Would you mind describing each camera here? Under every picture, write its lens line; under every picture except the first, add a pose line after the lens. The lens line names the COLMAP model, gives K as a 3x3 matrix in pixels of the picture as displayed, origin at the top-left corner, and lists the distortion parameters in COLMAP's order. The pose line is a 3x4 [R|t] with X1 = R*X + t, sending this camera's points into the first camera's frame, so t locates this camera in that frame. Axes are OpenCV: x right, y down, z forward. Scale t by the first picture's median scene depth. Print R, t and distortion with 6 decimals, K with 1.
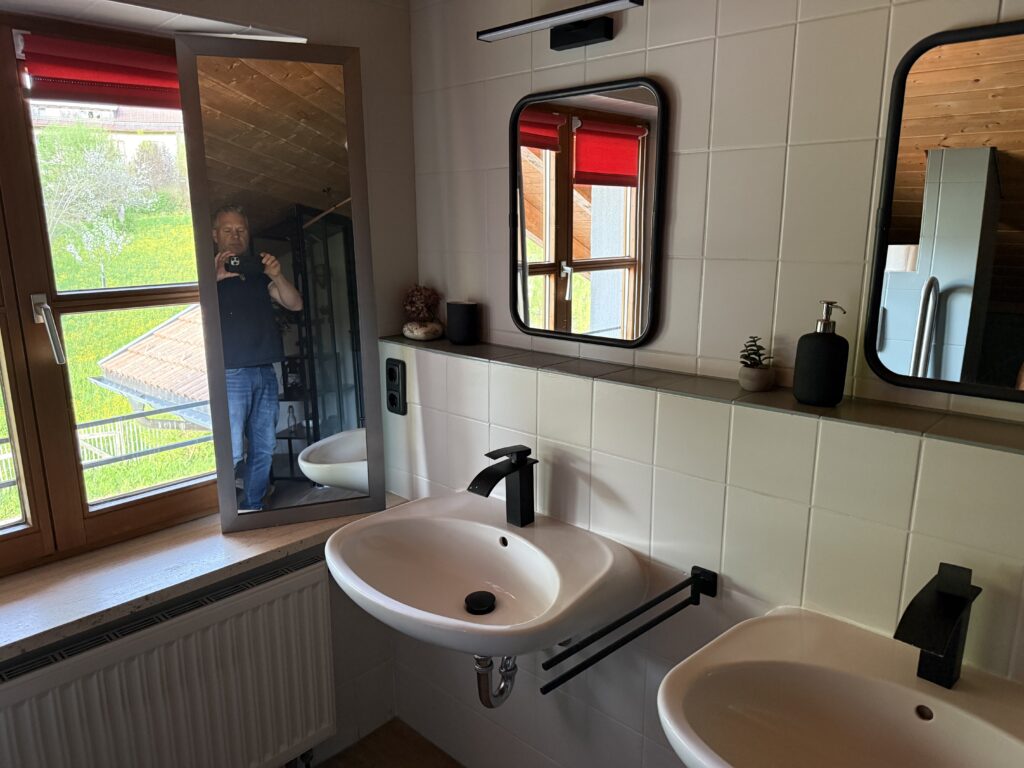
lens RADIAL K [[713.9, 0, 512.0], [0, 713.9, 384.0], [0, 0, 1]] dist [0.002505, -0.006410]
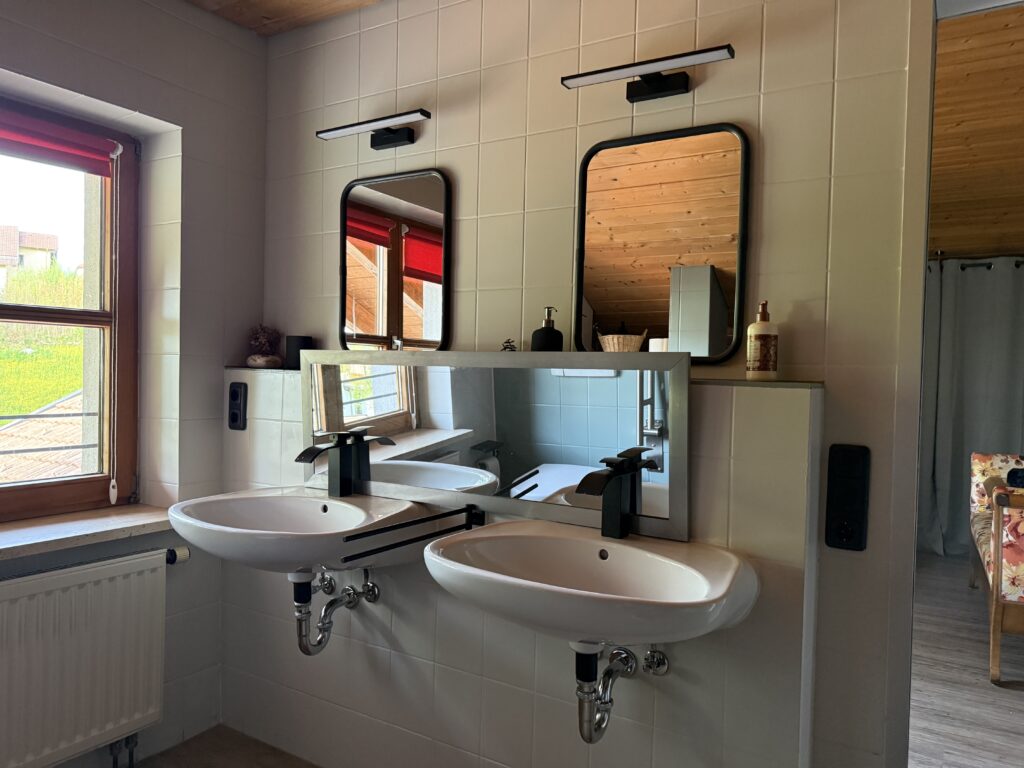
lens RADIAL K [[730.2, 0, 536.9], [0, 730.2, 427.2], [0, 0, 1]] dist [0.124209, -0.192882]
pose [[0.976832, 0.019649, 0.213103, 0.061240], [0.018987, 0.983892, -0.177753, 0.268265], [-0.213163, 0.177681, 0.960724, -0.286713]]
